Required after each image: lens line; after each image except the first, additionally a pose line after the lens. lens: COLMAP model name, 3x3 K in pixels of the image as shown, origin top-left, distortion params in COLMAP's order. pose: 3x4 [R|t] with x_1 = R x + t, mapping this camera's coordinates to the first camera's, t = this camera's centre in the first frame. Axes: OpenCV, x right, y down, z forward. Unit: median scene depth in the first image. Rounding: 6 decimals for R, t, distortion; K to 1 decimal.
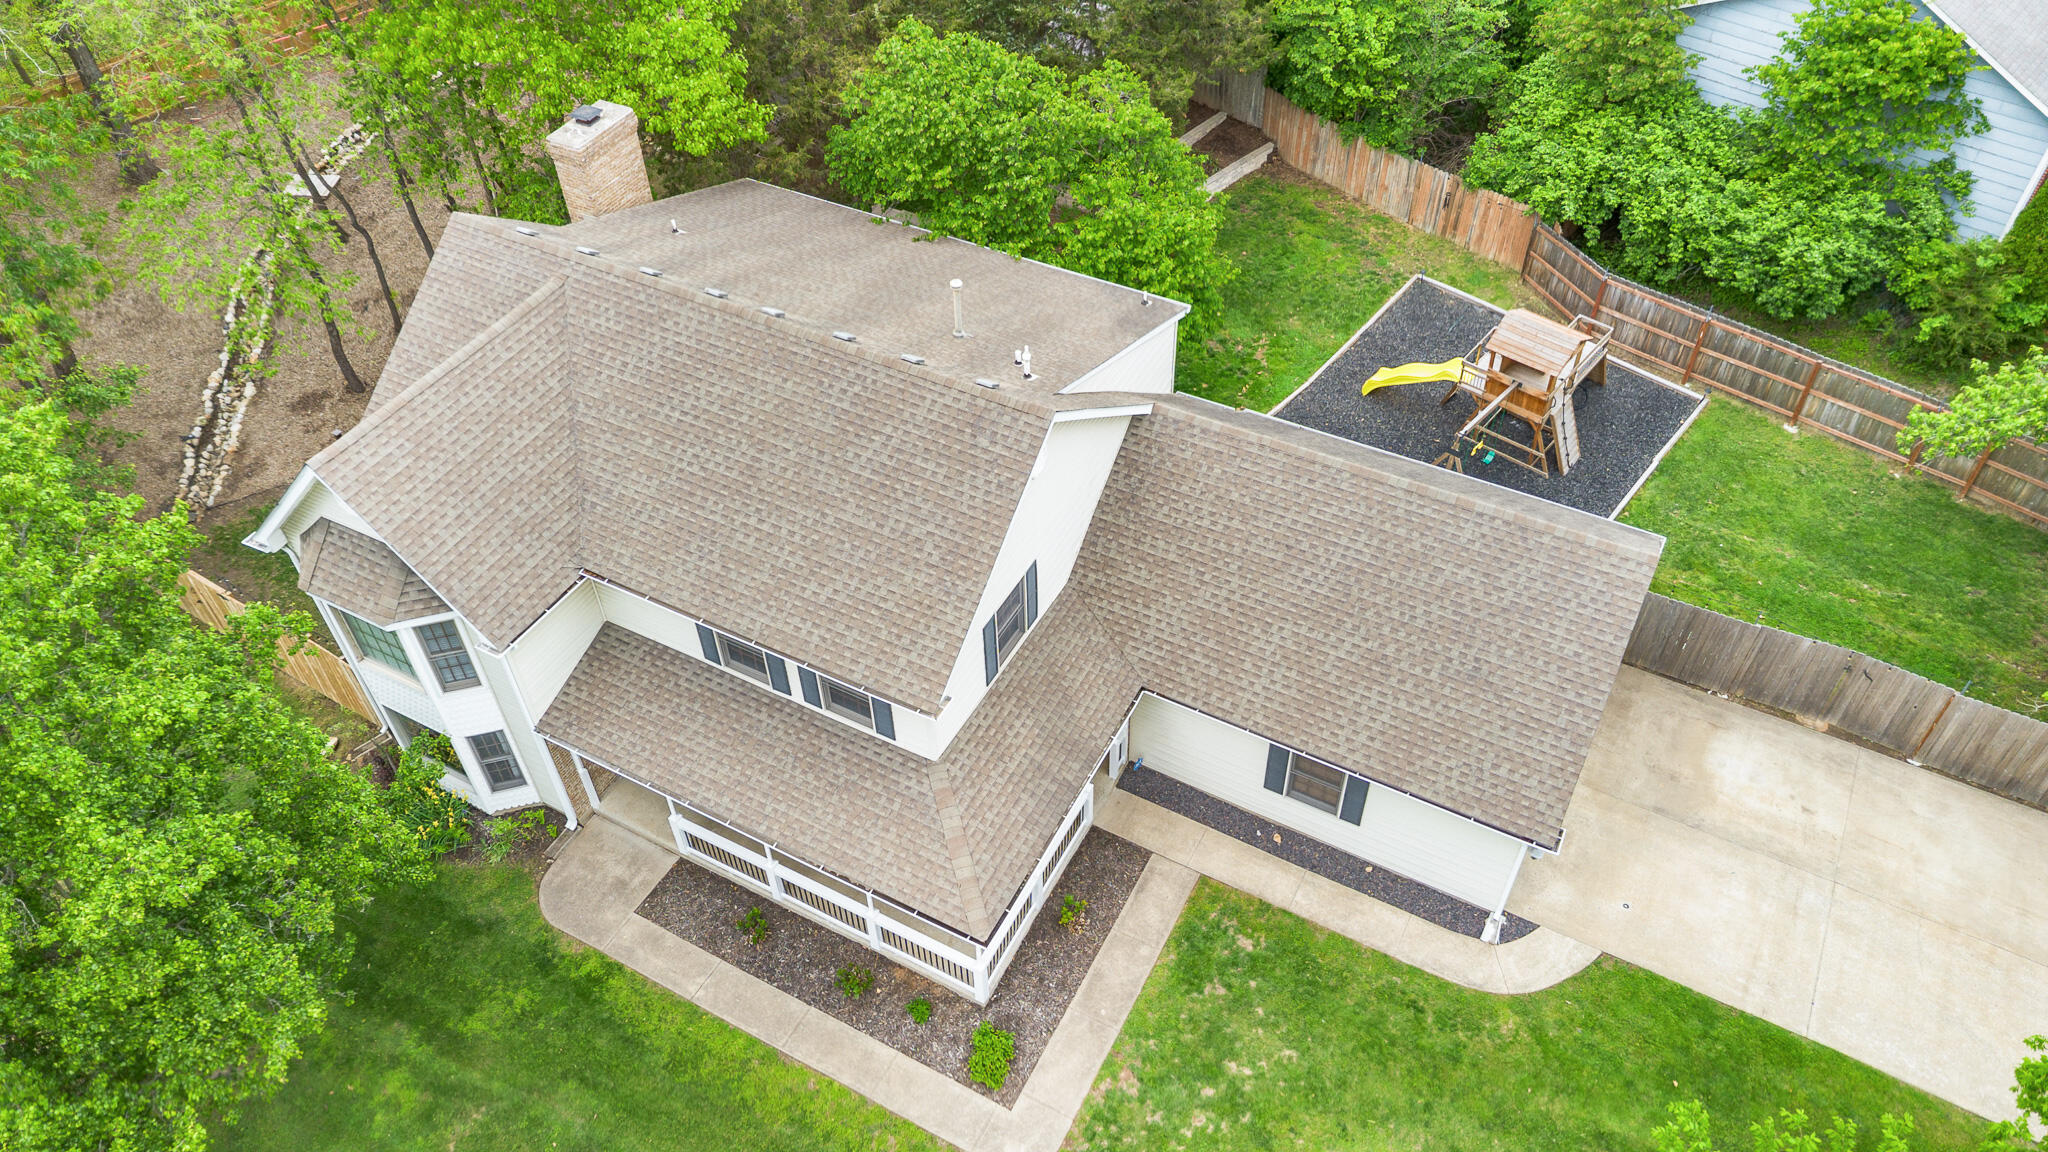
lens RADIAL K [[1446.1, 0, 1024.0], [0, 1446.1, 576.0], [0, 0, 1]] dist [0.058823, -0.001246]
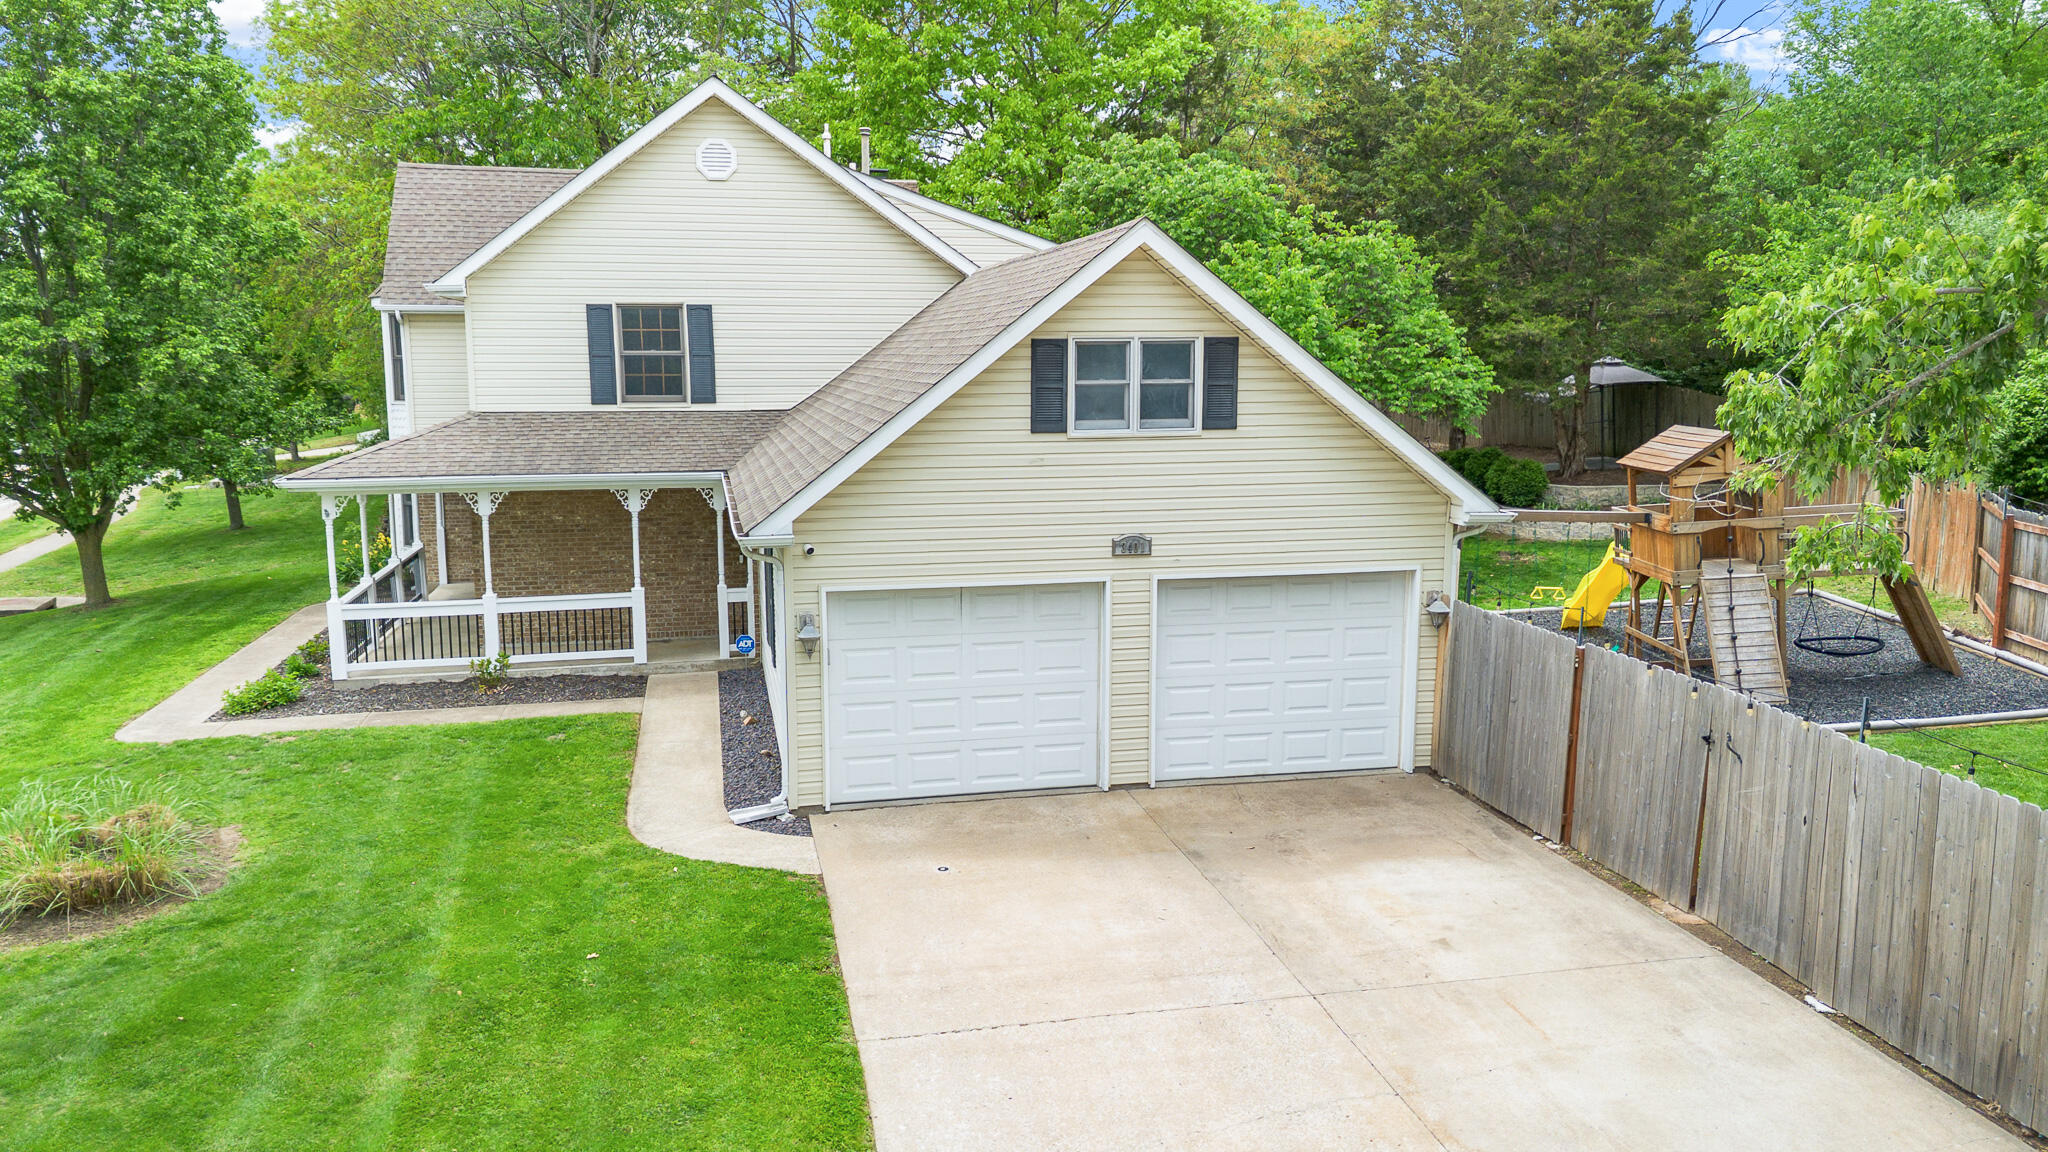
lens RADIAL K [[1512.8, 0, 1024.0], [0, 1512.8, 576.0], [0, 0, 1]] dist [0.067393, -0.082316]
pose [[0.650328, 0.138007, -0.747012, 0.823829], [-0.554044, 0.758937, -0.342125, 0.318172], [0.519719, 0.636372, 0.570020, 0.655368]]
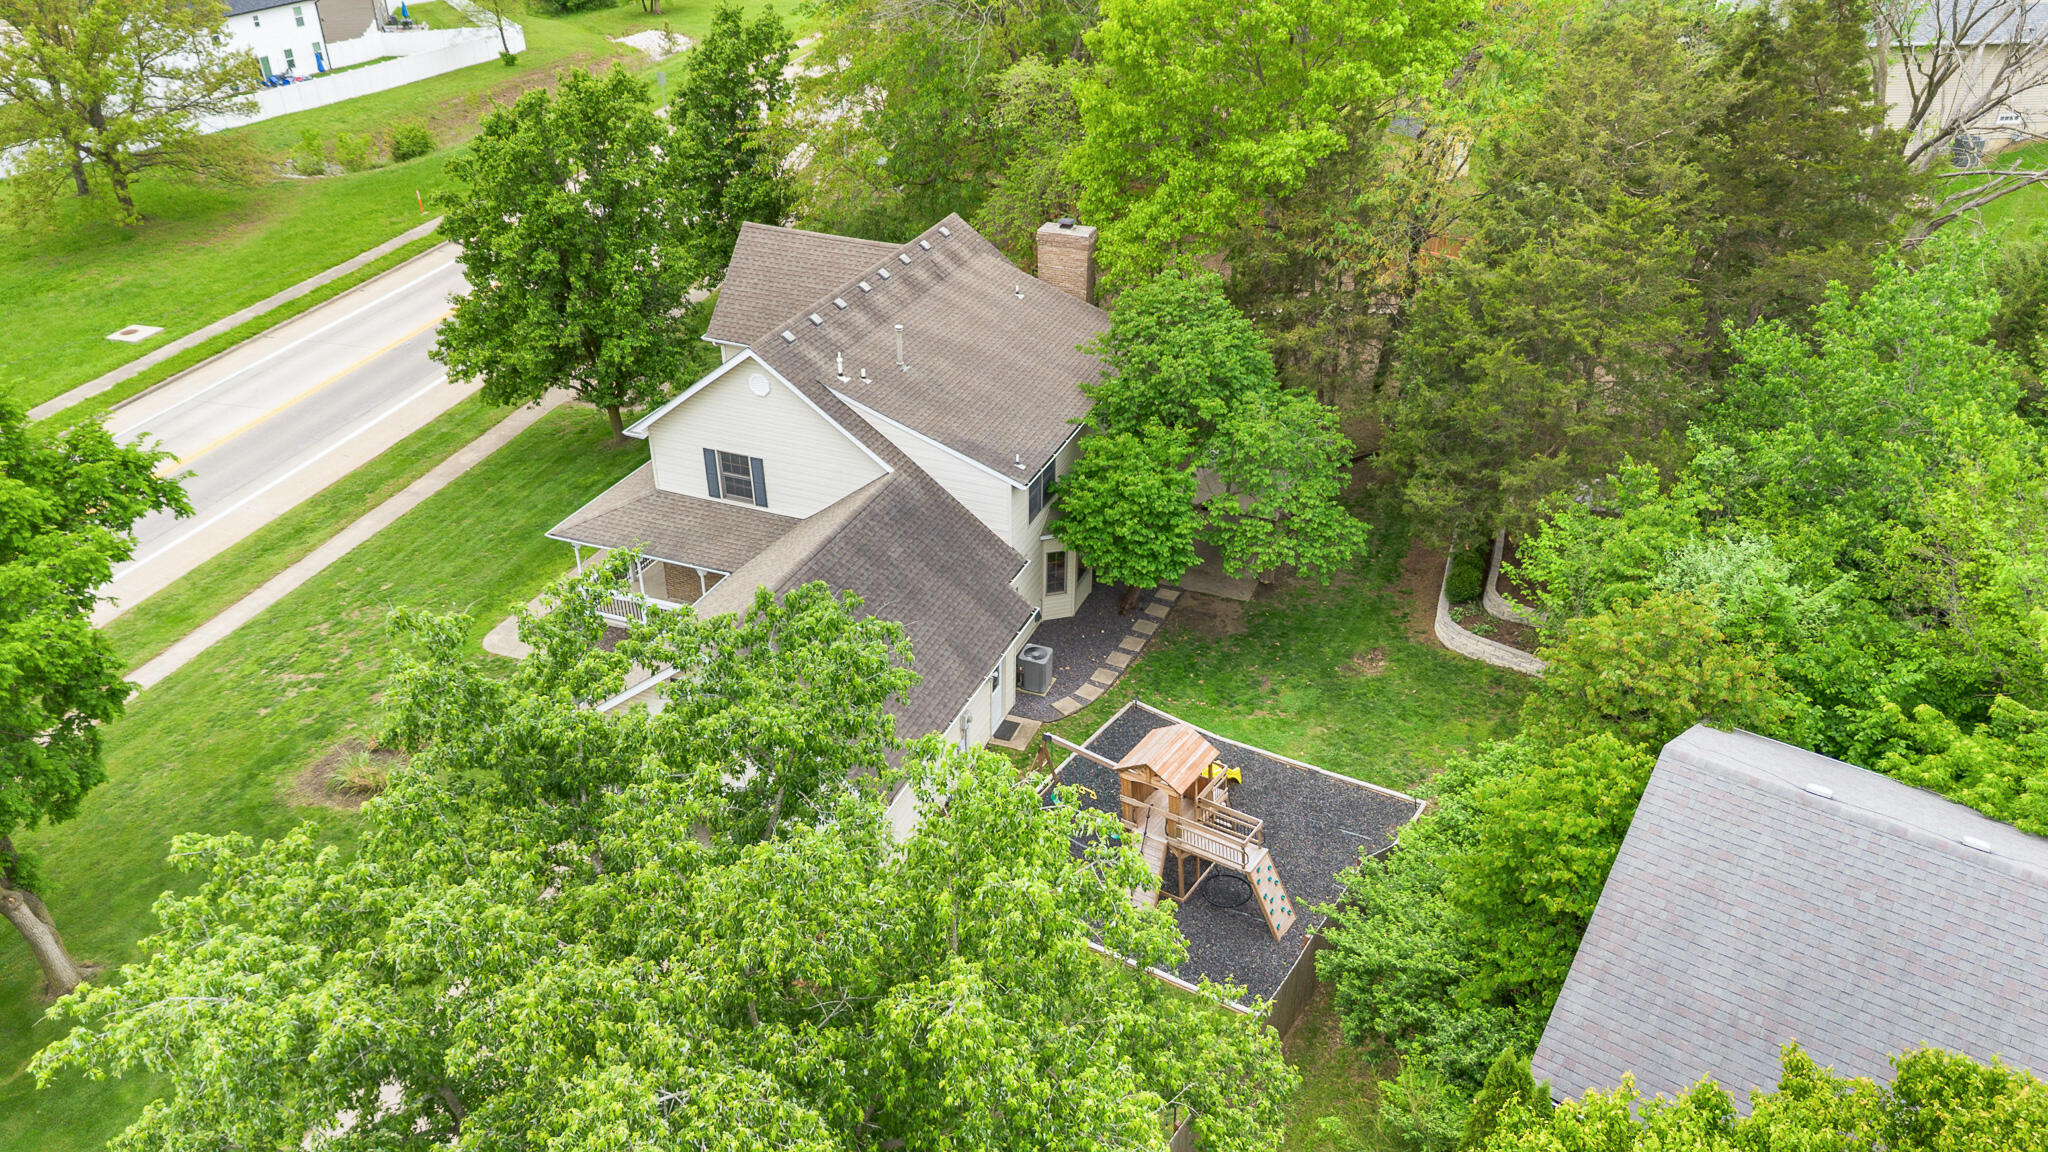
lens RADIAL K [[1446.1, 0, 1024.0], [0, 1446.1, 576.0], [0, 0, 1]] dist [0.058823, -0.001246]
pose [[0.112160, 0.527133, -0.842349, 1.371511], [-0.716394, 0.630345, 0.299074, -0.581812], [0.688622, 0.569909, 0.448334, 0.552334]]
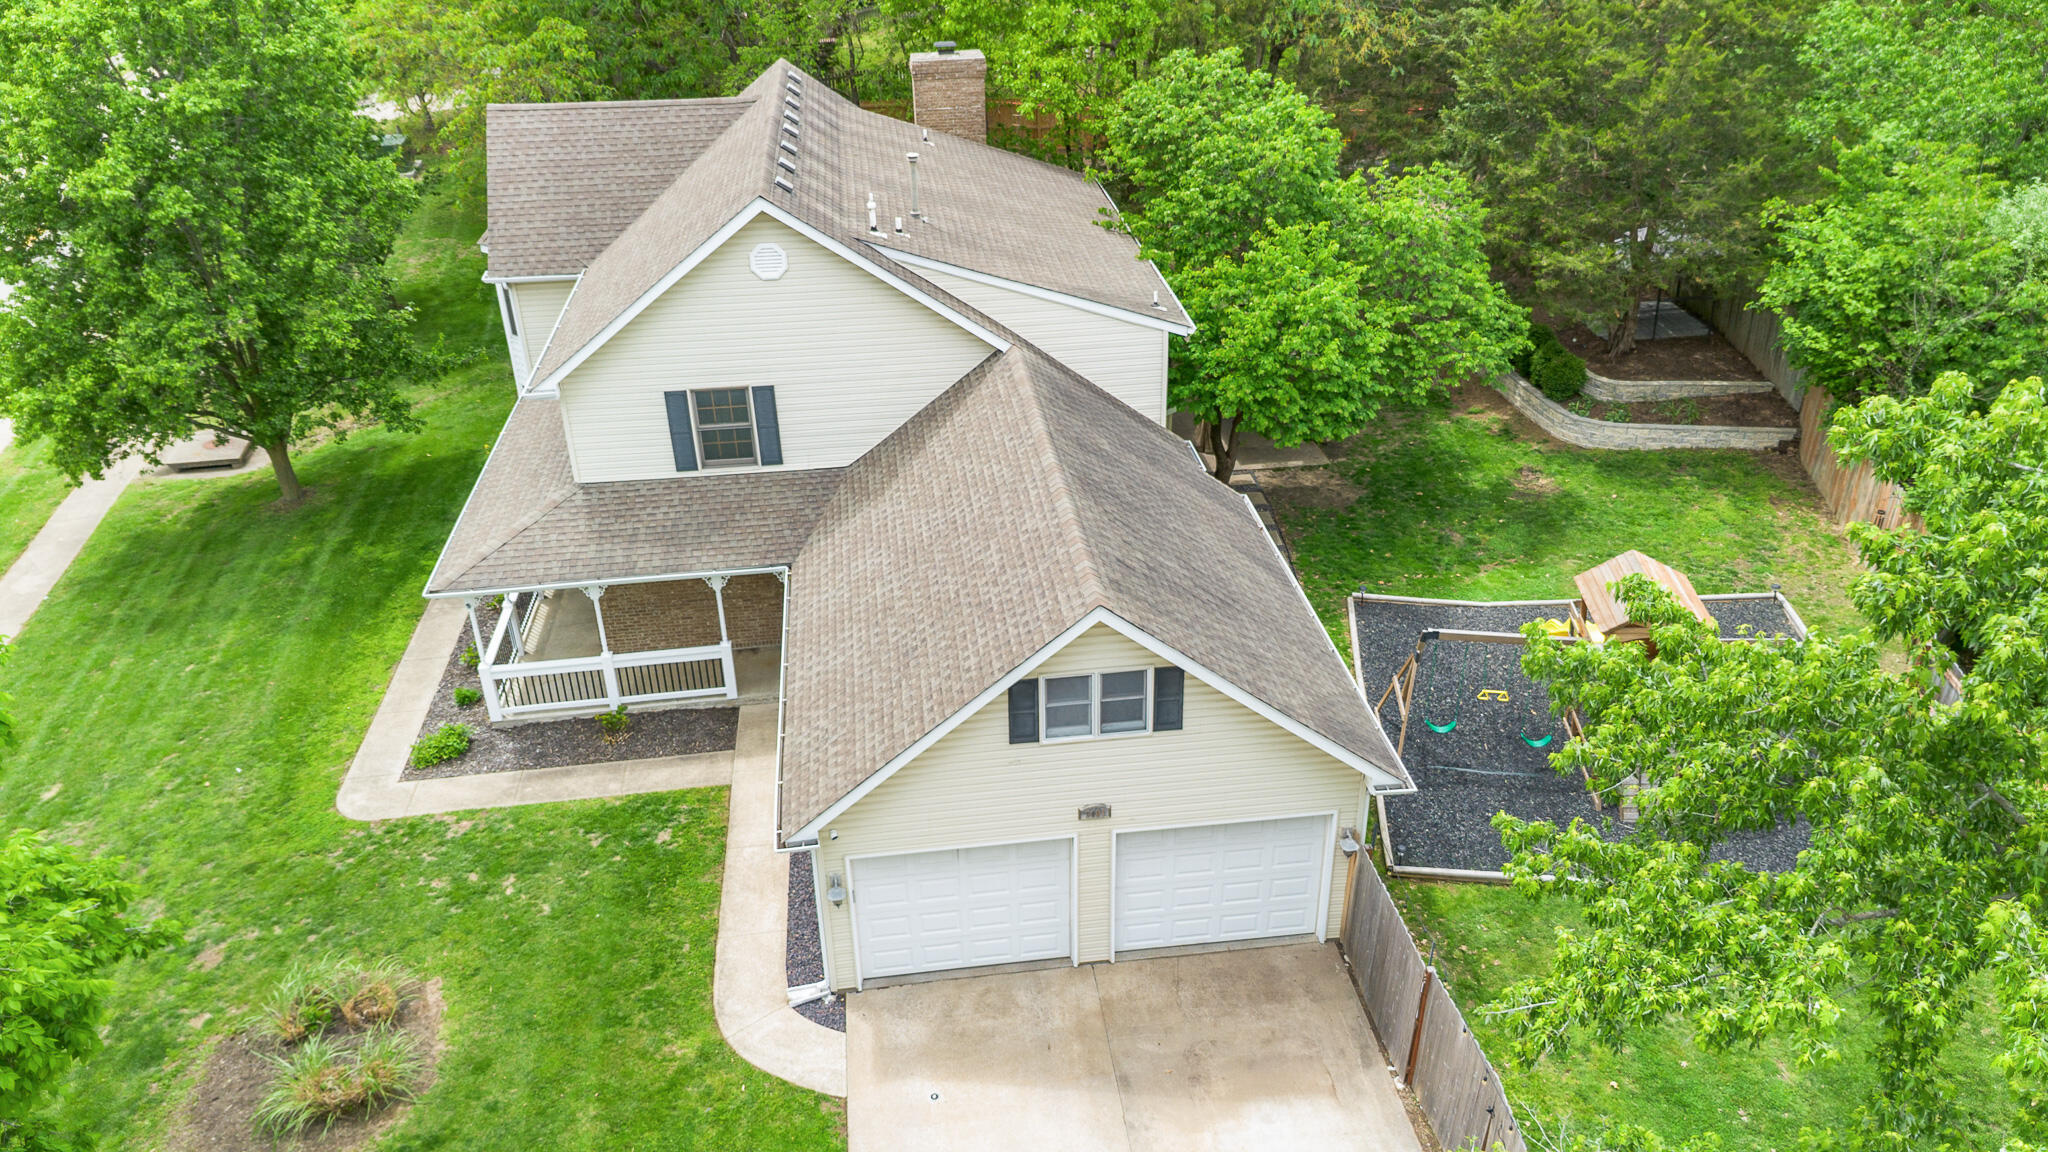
lens RADIAL K [[1481.2, 0, 1024.0], [0, 1481.2, 576.0], [0, 0, 1]] dist [0.031300, -0.004309]
pose [[0.578250, 0.401593, -0.710176, 0.853431], [-0.579381, 0.814984, -0.010891, 0.006754], [0.574408, 0.417760, 0.703940, 0.425410]]
